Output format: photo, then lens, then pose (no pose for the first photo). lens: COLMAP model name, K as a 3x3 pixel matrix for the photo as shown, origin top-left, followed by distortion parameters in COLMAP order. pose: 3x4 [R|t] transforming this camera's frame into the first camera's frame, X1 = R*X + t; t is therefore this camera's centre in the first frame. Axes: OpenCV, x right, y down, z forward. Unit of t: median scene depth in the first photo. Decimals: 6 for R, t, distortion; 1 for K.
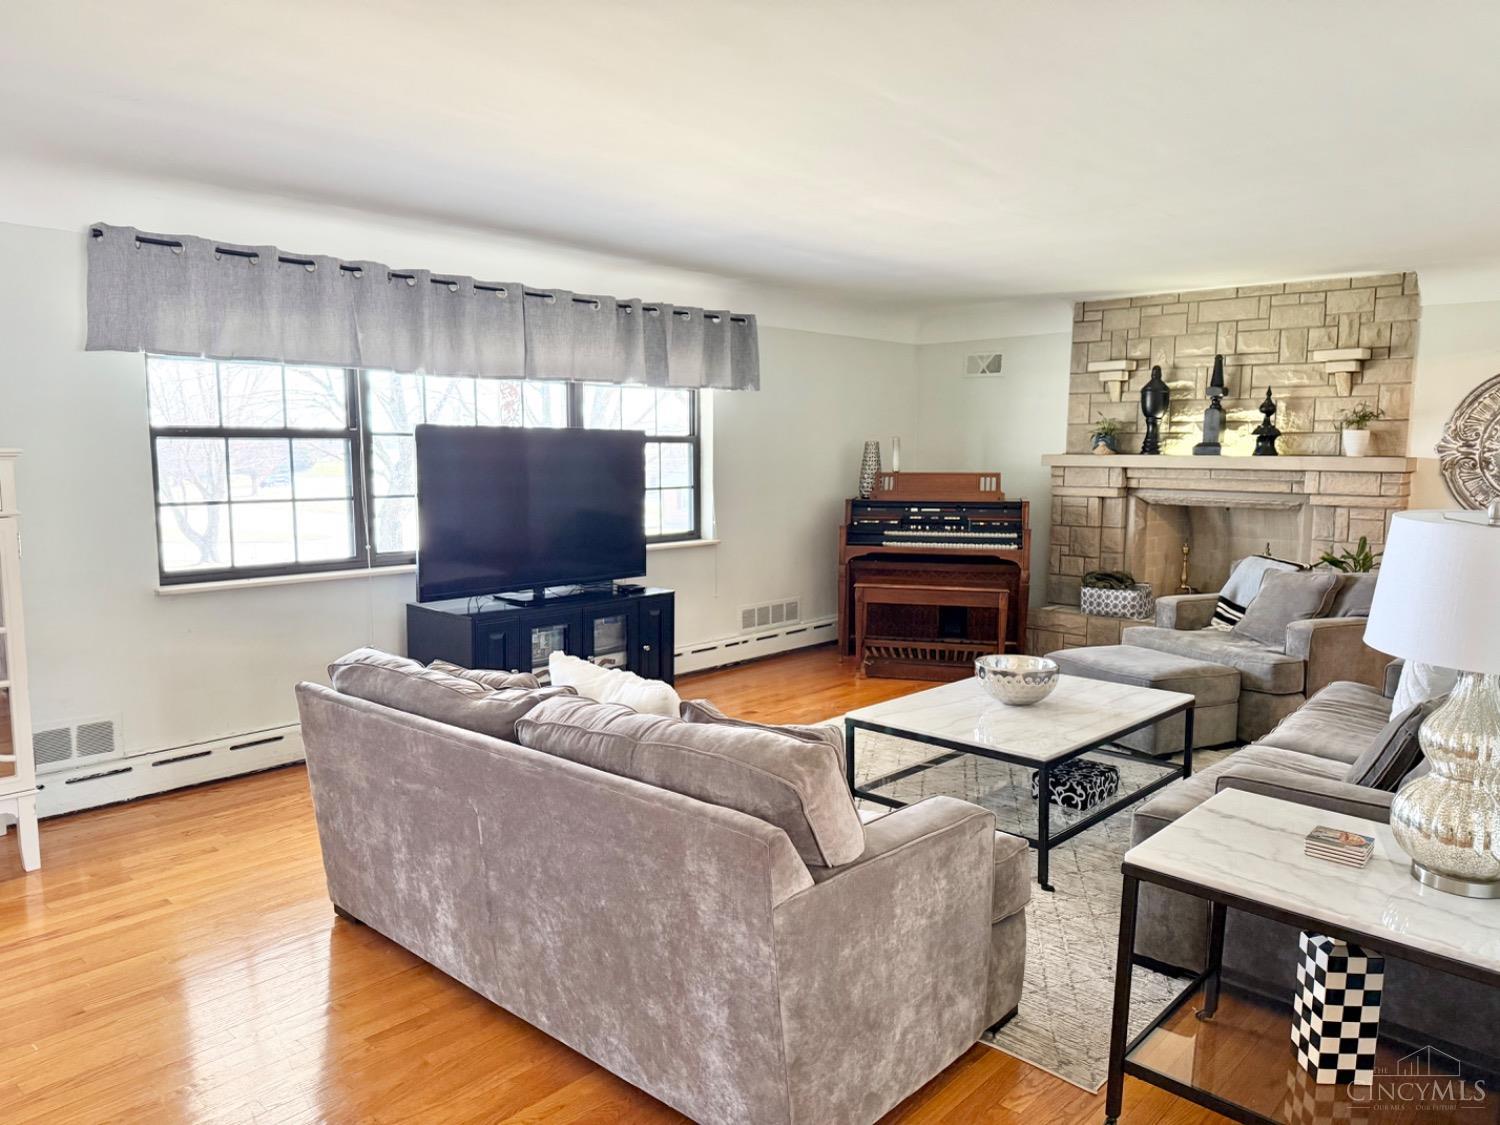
lens RADIAL K [[1048.9, 0, 743.2], [0, 1048.9, 560.3], [0, 0, 1]] dist [-0.002149, -0.003718]
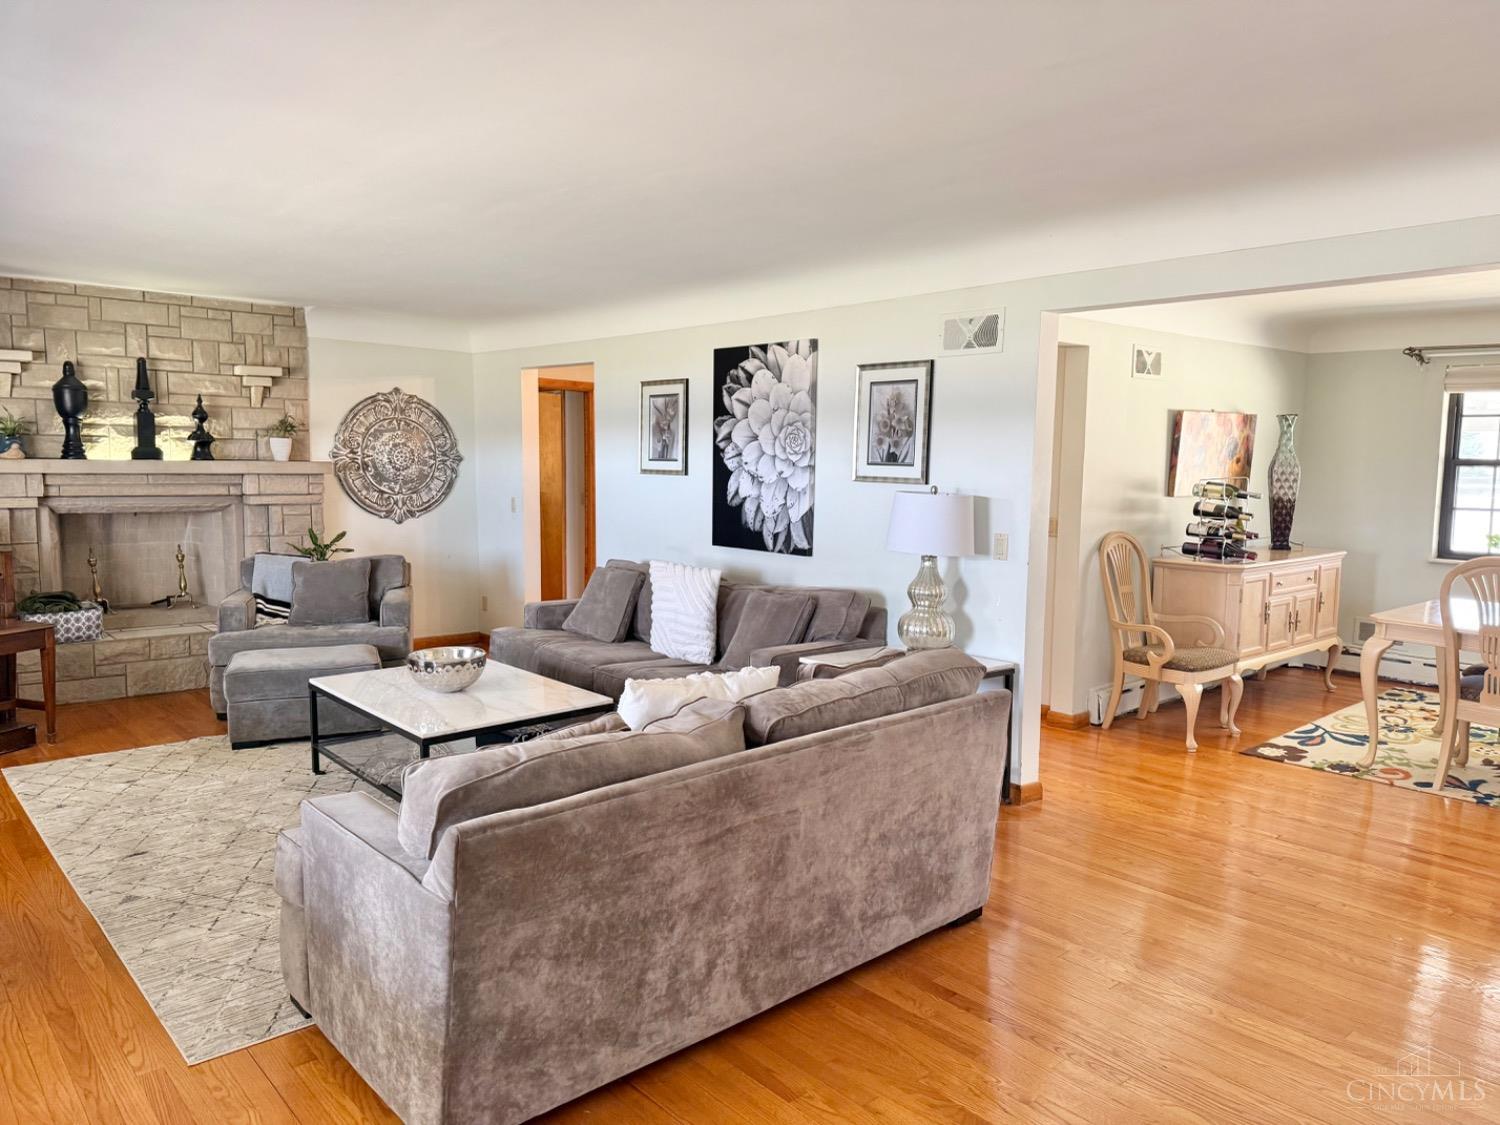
lens RADIAL K [[1048.9, 0, 743.2], [0, 1048.9, 560.3], [0, 0, 1]] dist [-0.002149, -0.003718]
pose [[0.100116, -0.096406, 0.990294, -0.468503], [0.095905, 0.991595, 0.086837, -0.037860], [-0.990343, 0.086280, 0.108520, 0.342051]]
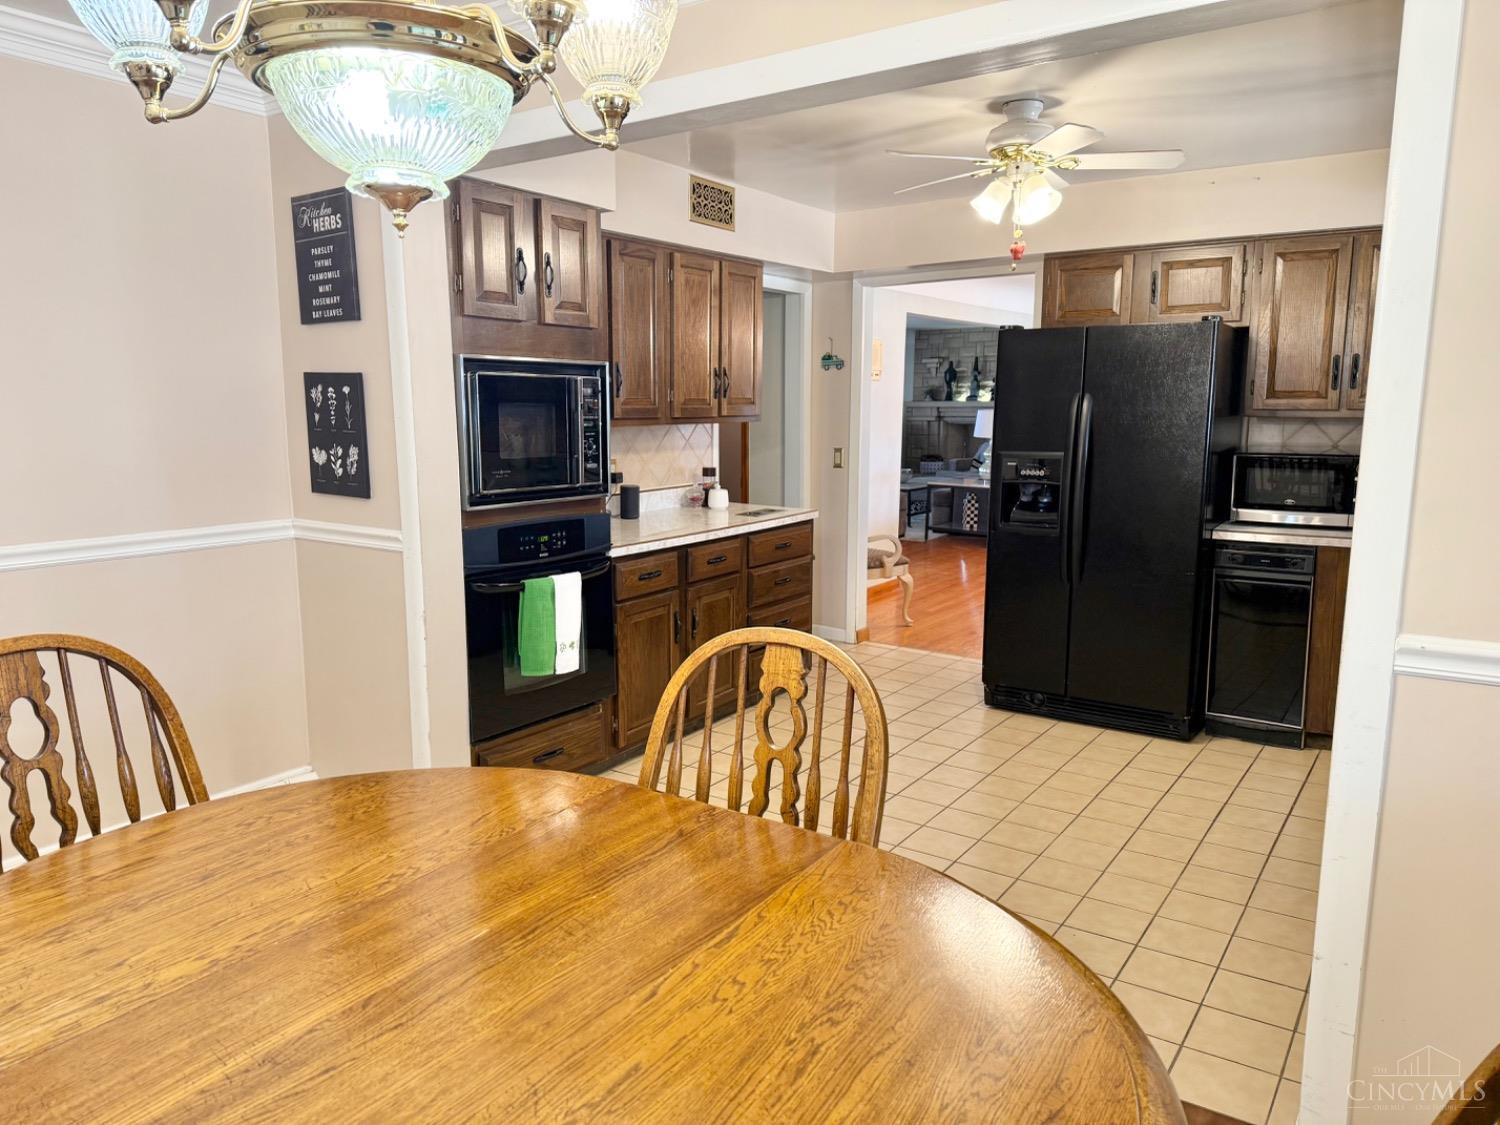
lens RADIAL K [[1048.9, 0, 743.2], [0, 1048.9, 560.3], [0, 0, 1]] dist [-0.002149, -0.003718]
pose [[0.991134, -0.025611, 0.130371, -0.352239], [0.020702, 0.999030, 0.038873, 0.144874], [-0.131240, -0.035829, 0.990703, -1.189586]]
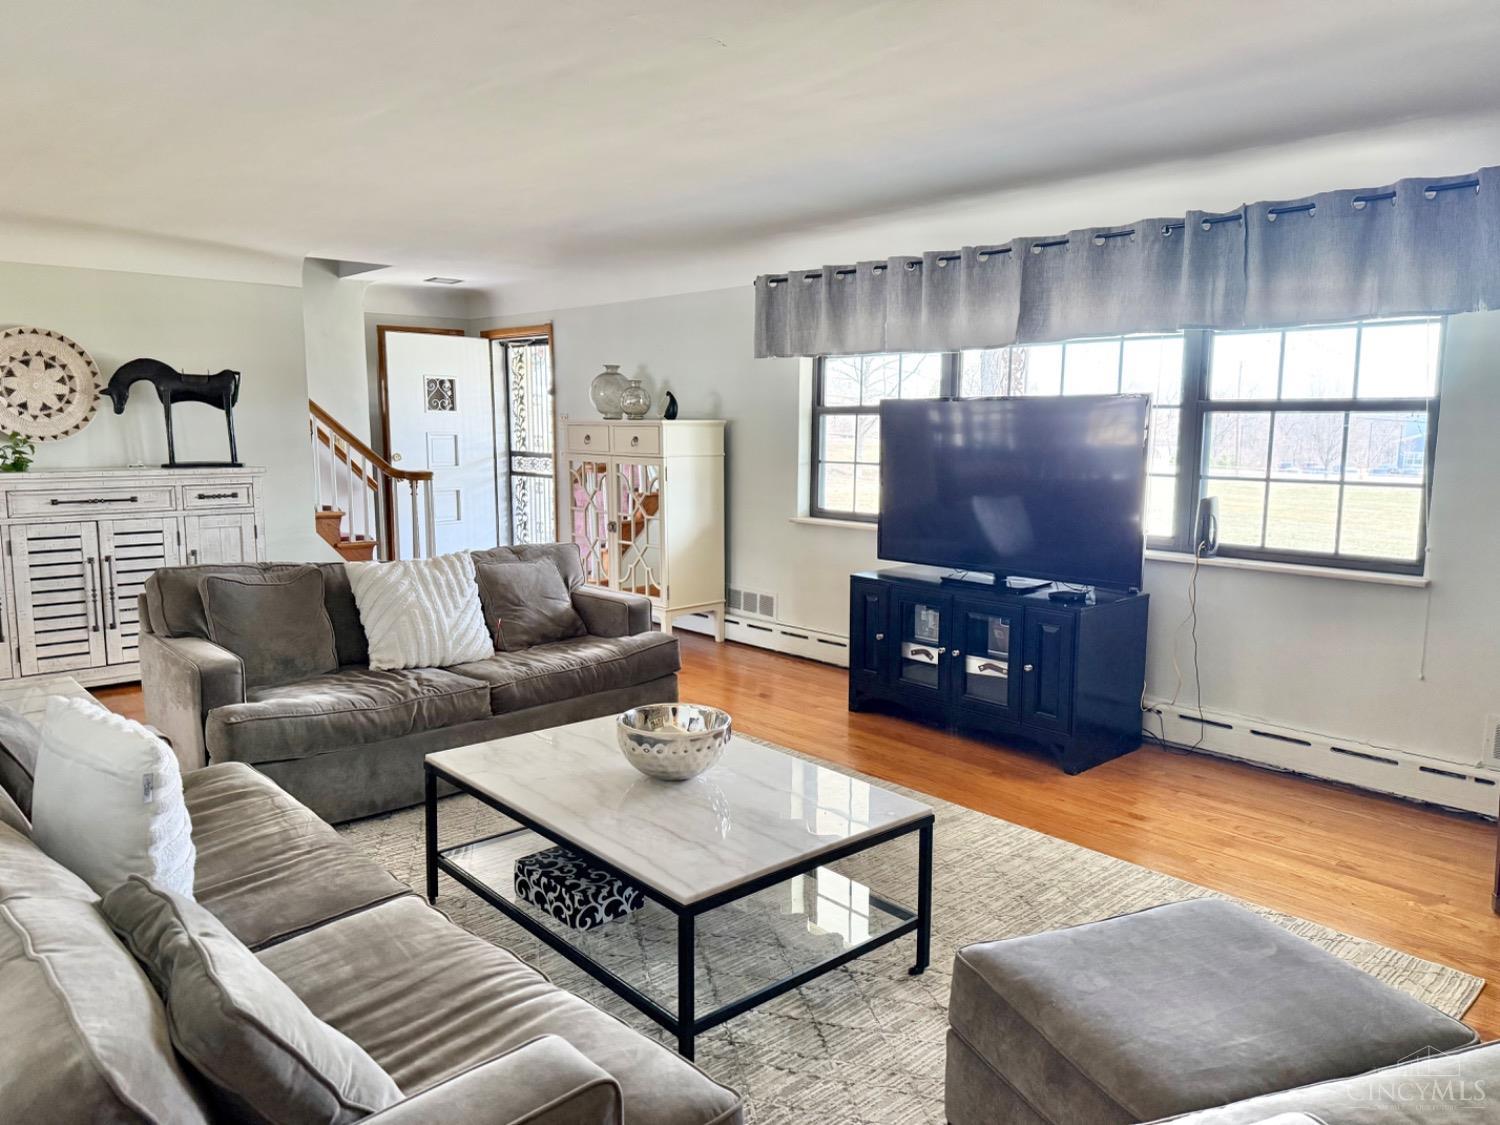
lens RADIAL K [[1065.8, 0, 750.0], [0, 1065.8, 562.5], [0, 0, 1]] dist [0.046431, -0.000737]
pose [[-0.102025, 0.127535, -0.986573, 1.156907], [-0.111896, 0.983983, 0.138772, -0.136863], [0.988469, 0.124552, -0.086120, 1.332729]]
